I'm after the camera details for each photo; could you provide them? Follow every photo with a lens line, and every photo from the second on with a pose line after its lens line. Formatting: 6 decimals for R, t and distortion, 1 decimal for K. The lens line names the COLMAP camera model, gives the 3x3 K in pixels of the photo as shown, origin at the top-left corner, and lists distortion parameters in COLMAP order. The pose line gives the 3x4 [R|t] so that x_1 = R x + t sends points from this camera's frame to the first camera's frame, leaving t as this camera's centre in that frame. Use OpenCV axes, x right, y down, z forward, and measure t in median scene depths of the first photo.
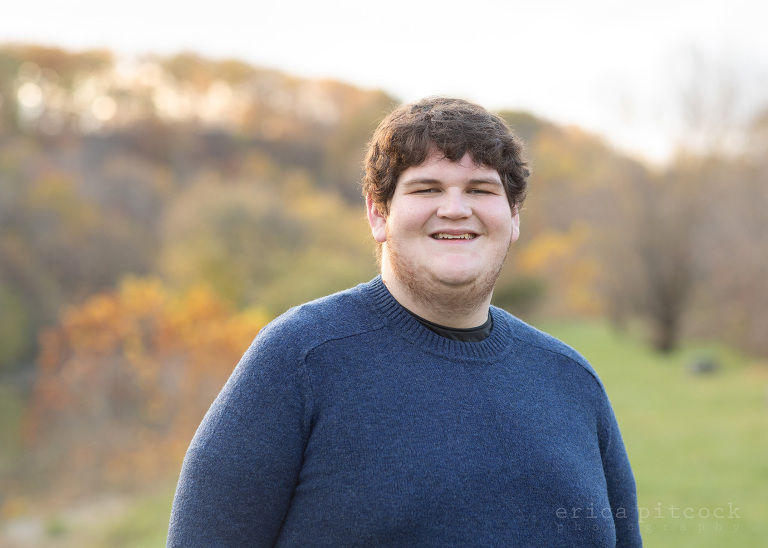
lens RADIAL K [[1914.9, 0, 383.4], [0, 1914.9, 275.3], [0, 0, 1]] dist [0.184110, 0.000000]
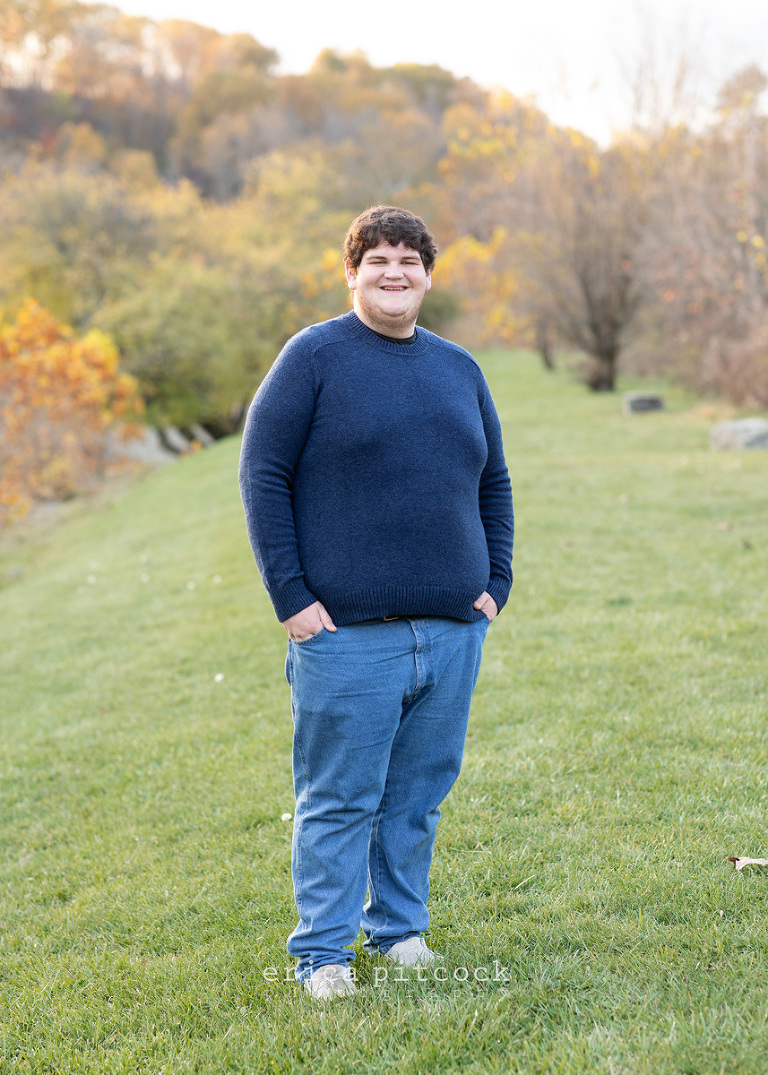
lens RADIAL K [[2680.4, 0, 385.5], [0, 2680.4, 540.6], [0, 0, 1]] dist [0.184110, 0.000000]
pose [[0.998408, 0.002229, 0.056361, -0.111553], [-0.007543, 0.995520, 0.094252, -0.021893], [-0.055899, -0.094527, 0.993952, -1.512560]]
